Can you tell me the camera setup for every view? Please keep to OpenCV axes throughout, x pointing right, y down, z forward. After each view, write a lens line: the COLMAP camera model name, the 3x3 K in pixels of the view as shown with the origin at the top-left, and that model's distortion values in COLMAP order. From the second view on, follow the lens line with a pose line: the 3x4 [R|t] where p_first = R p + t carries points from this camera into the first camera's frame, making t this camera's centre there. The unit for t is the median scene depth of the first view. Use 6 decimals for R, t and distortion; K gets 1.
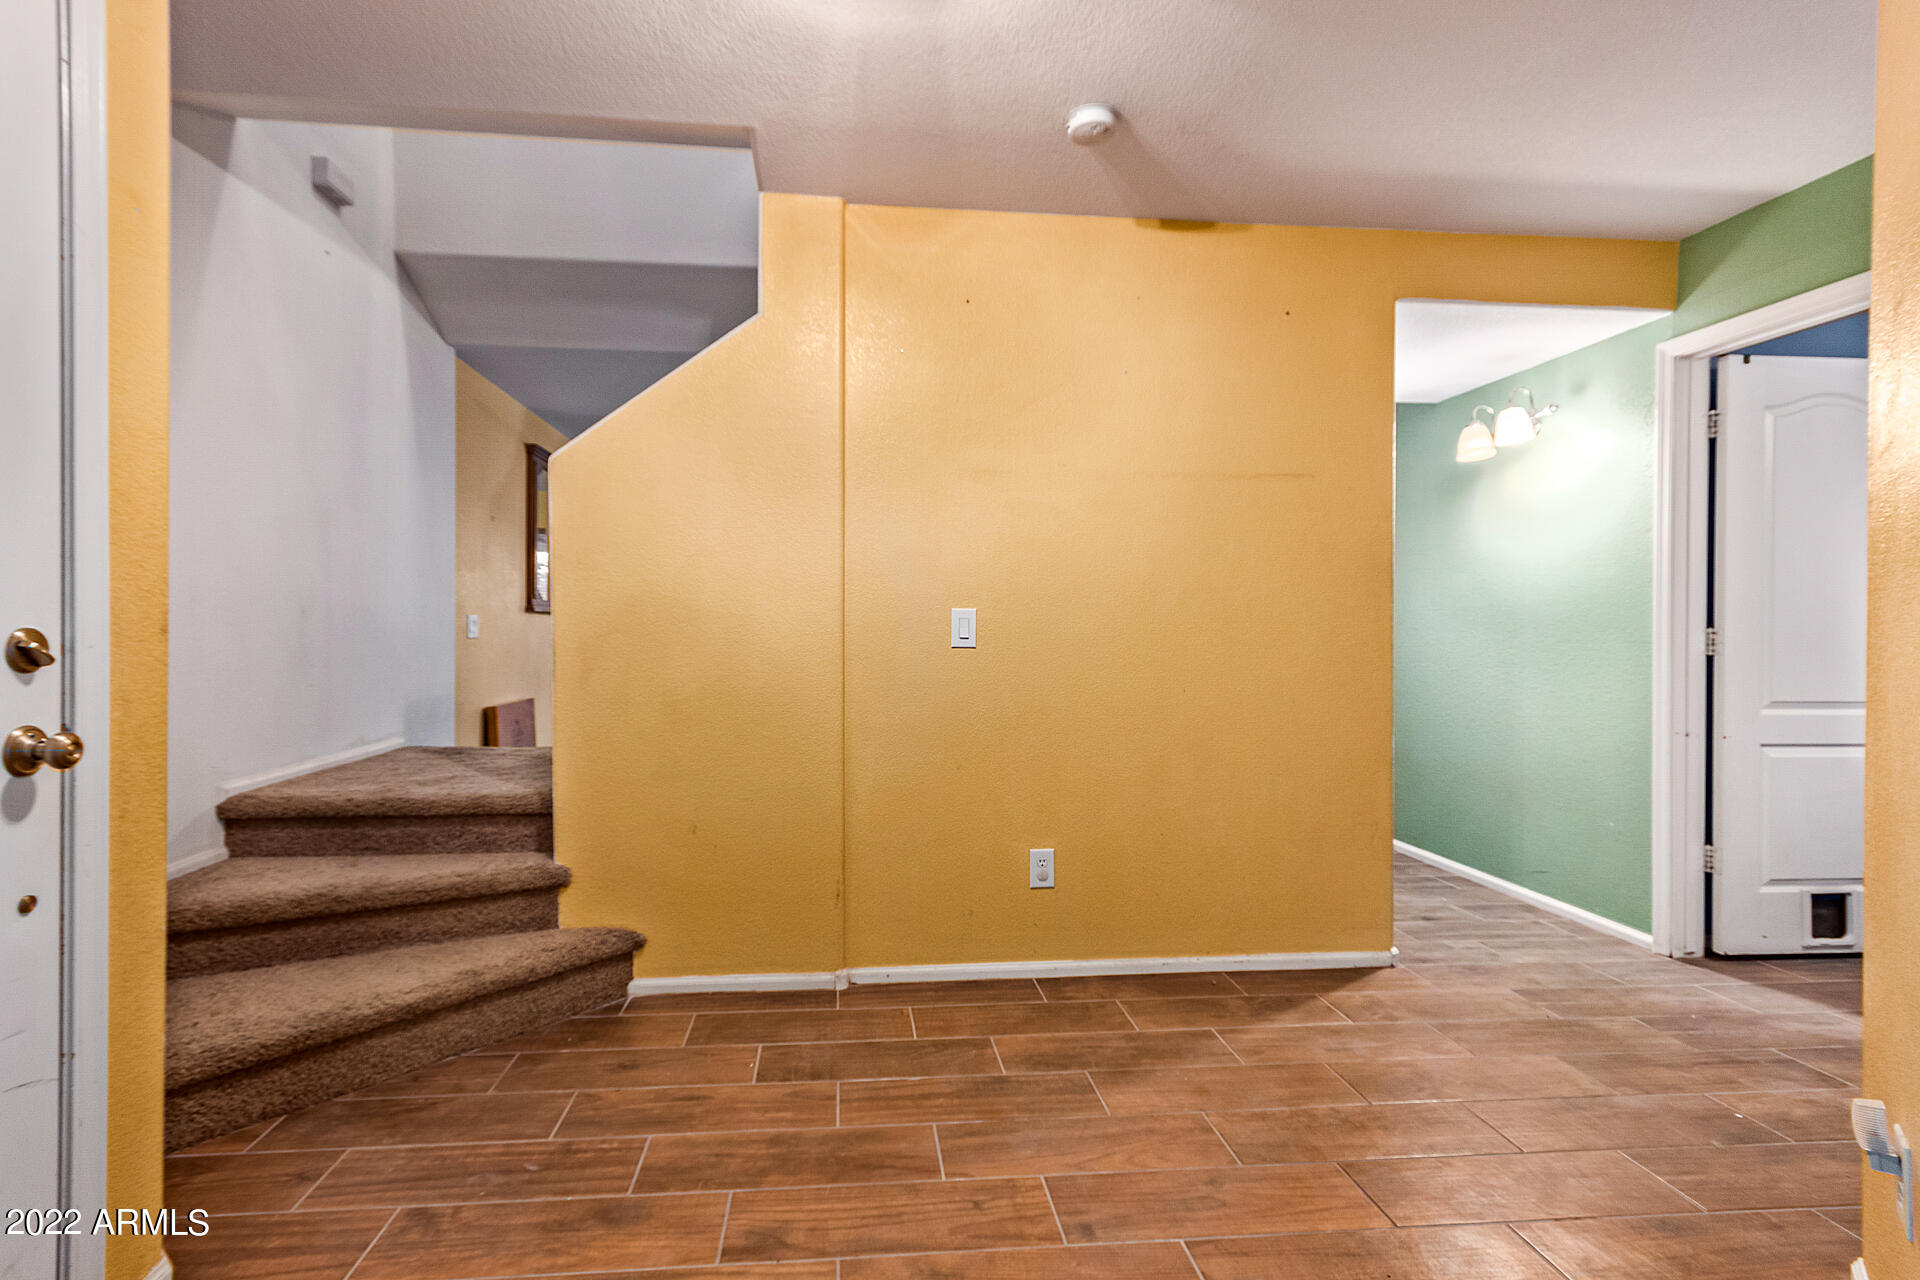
lens RADIAL K [[920.2, 0, 972.0], [0, 920.2, 624.8], [0, 0, 1]] dist [0.005044, 0.001251]
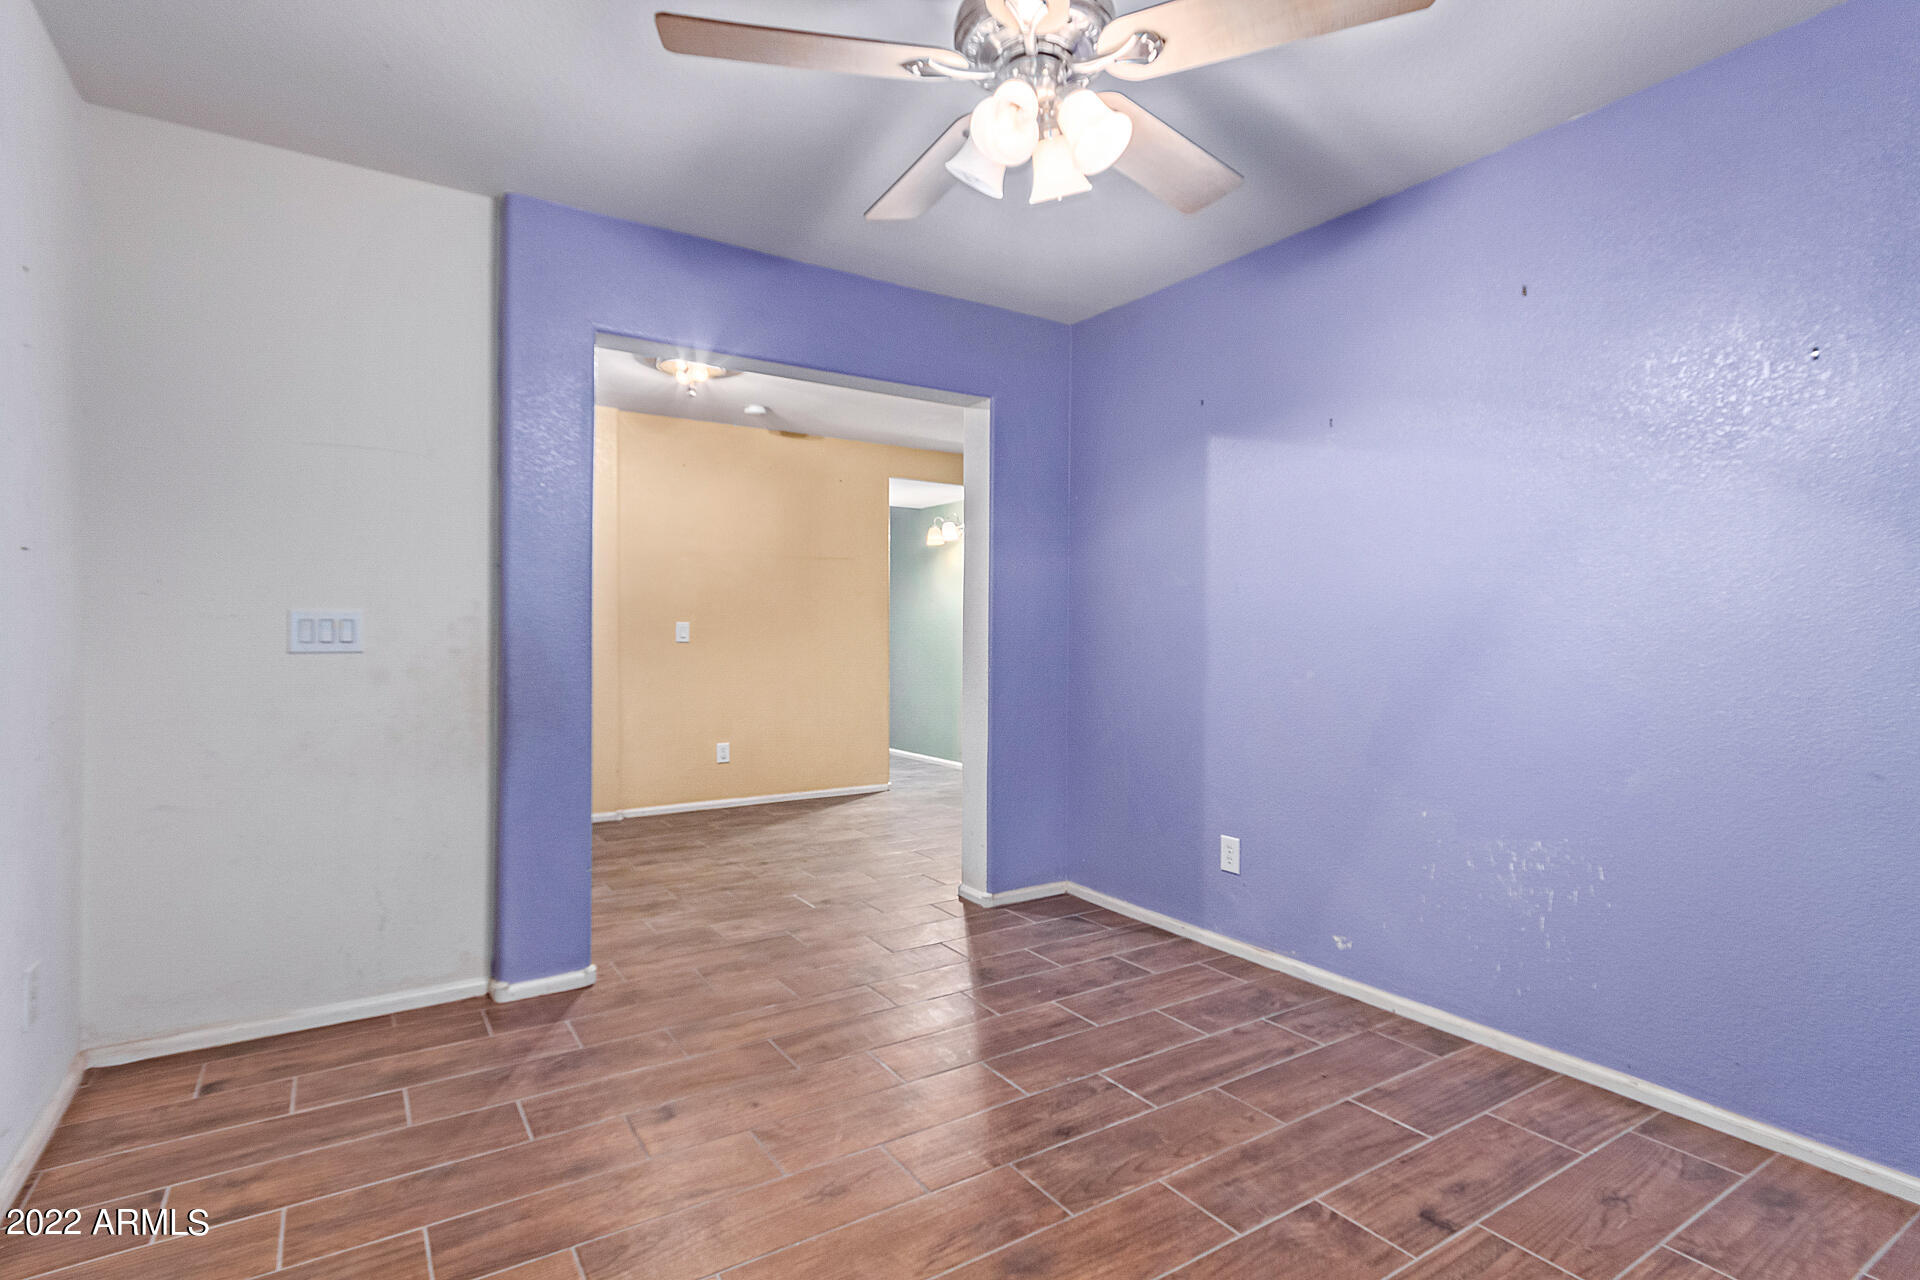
lens RADIAL K [[920.2, 0, 952.7], [0, 920.2, 642.0], [0, 0, 1]] dist [0.005044, 0.001251]
pose [[0.906936, -0.008046, 0.421191, -0.304600], [0.001486, 0.999872, 0.015900, -0.006621], [-0.421265, -0.013795, 0.906833, -0.991943]]
